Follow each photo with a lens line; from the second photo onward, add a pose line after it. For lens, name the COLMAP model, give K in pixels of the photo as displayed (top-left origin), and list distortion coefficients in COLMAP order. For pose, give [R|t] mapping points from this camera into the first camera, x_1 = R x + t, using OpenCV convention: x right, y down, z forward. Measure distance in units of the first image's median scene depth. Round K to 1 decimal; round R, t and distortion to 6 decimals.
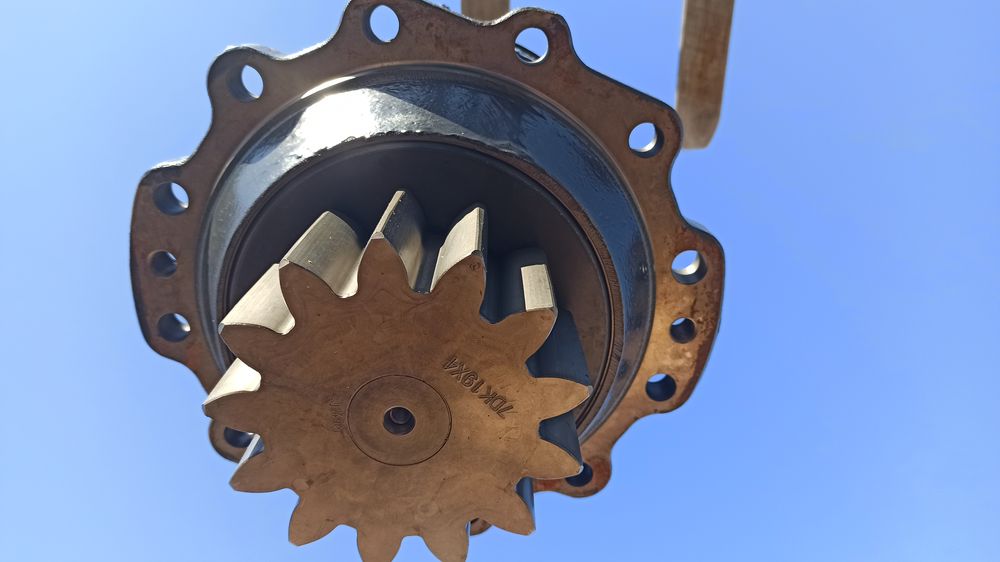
lens RADIAL K [[757.3, 0, 499.8], [0, 757.3, 279.7], [0, 0, 1]] dist [0.040966, -0.011229]
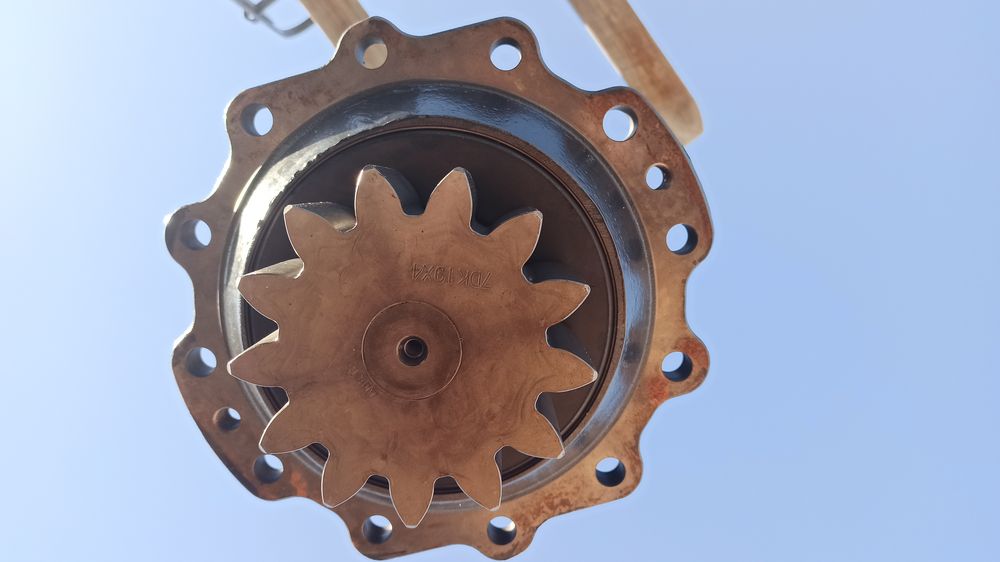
lens RADIAL K [[757.3, 0, 499.8], [0, 757.3, 279.7], [0, 0, 1]] dist [0.040966, -0.011229]
pose [[0.796536, -0.599185, -0.080668, 0.080248], [0.565259, 0.785397, -0.252256, 0.335721], [0.214504, 0.155333, 0.964292, 0.004813]]
